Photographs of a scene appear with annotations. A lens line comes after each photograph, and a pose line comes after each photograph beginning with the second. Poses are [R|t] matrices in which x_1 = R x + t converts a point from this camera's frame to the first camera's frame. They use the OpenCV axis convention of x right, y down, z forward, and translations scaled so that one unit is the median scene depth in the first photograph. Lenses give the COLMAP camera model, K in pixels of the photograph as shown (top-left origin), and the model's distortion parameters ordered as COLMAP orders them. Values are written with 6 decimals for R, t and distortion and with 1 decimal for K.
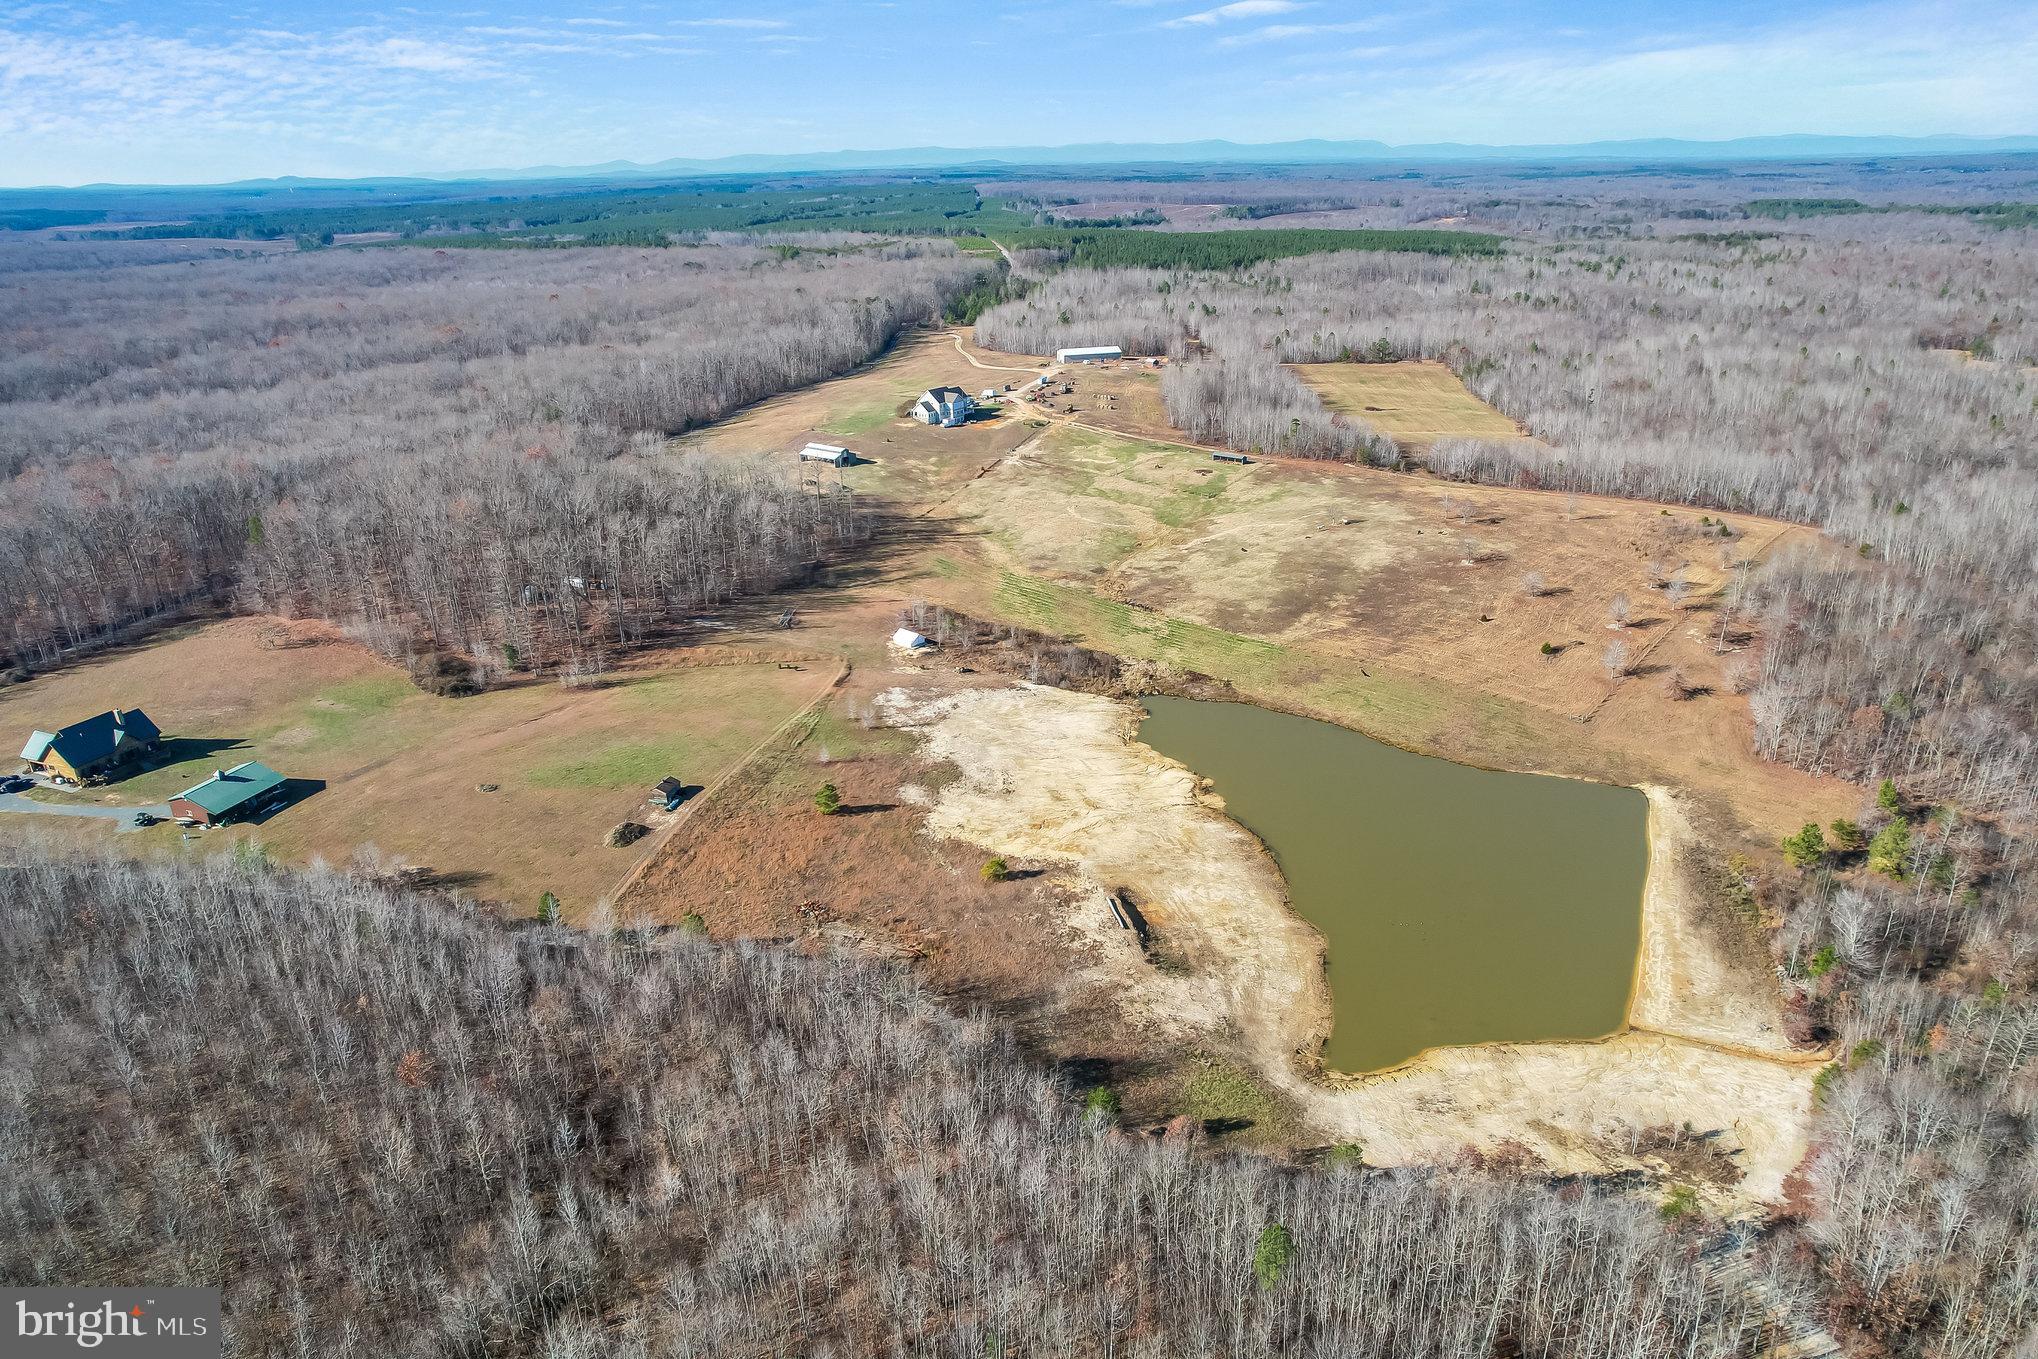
lens RADIAL K [[1295.5, 0, 1026.6], [0, 1295.5, 682.9], [0, 0, 1]] dist [-0.082681, 0.069195]
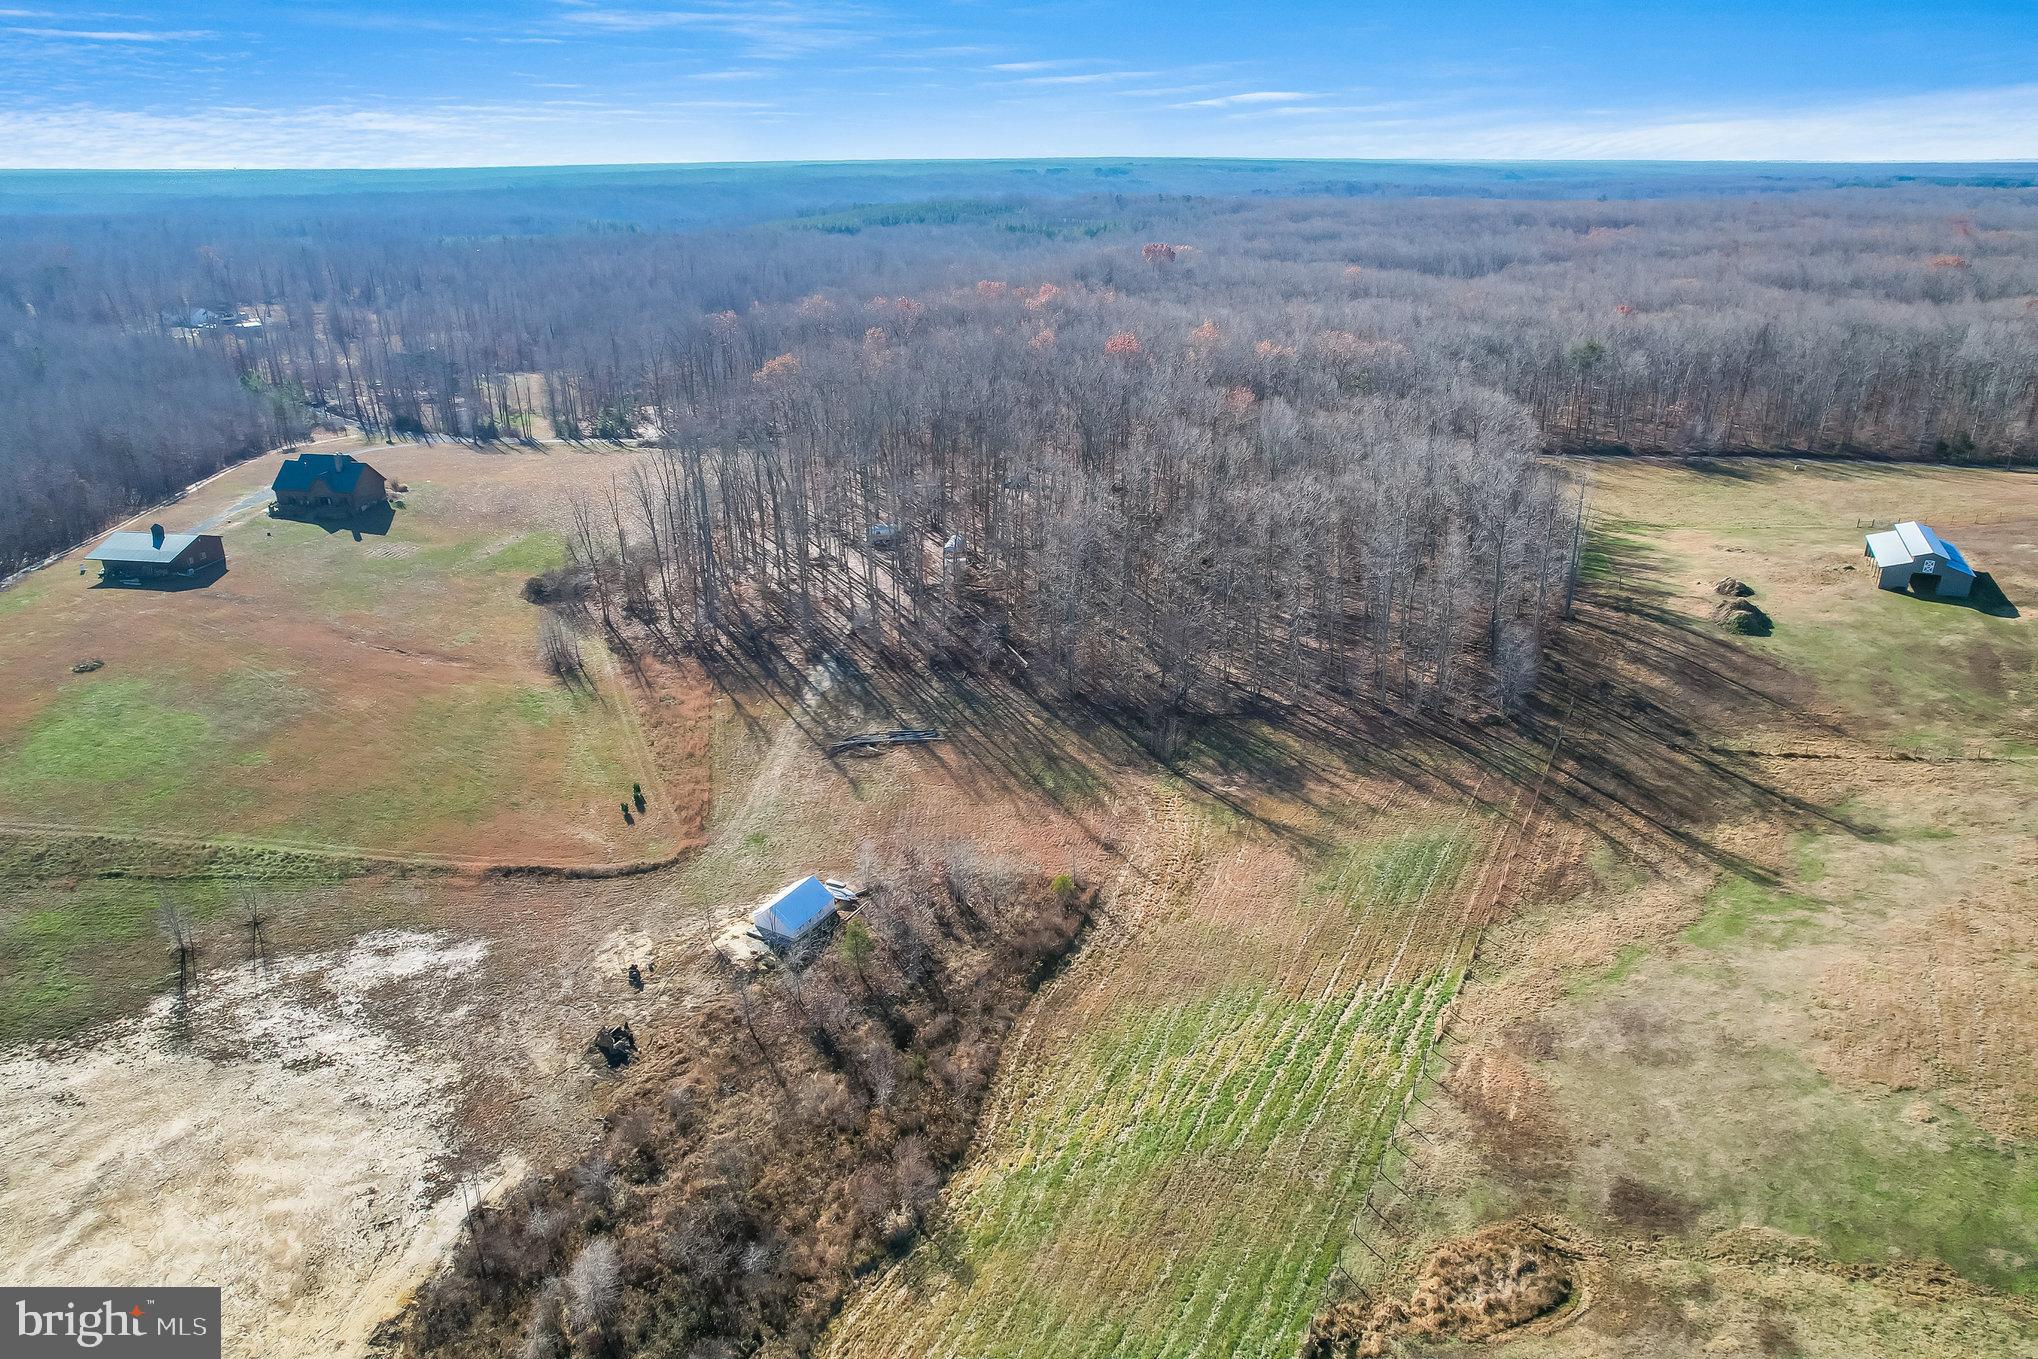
lens RADIAL K [[1301.0, 0, 1021.7], [0, 1301.0, 684.2], [0, 0, 1]] dist [-0.081004, 0.079049]
pose [[0.205239, 0.388492, -0.898305, 0.365048], [-0.370728, 0.880307, 0.296007, -0.350457], [0.905780, 0.272275, 0.324698, 1.400822]]
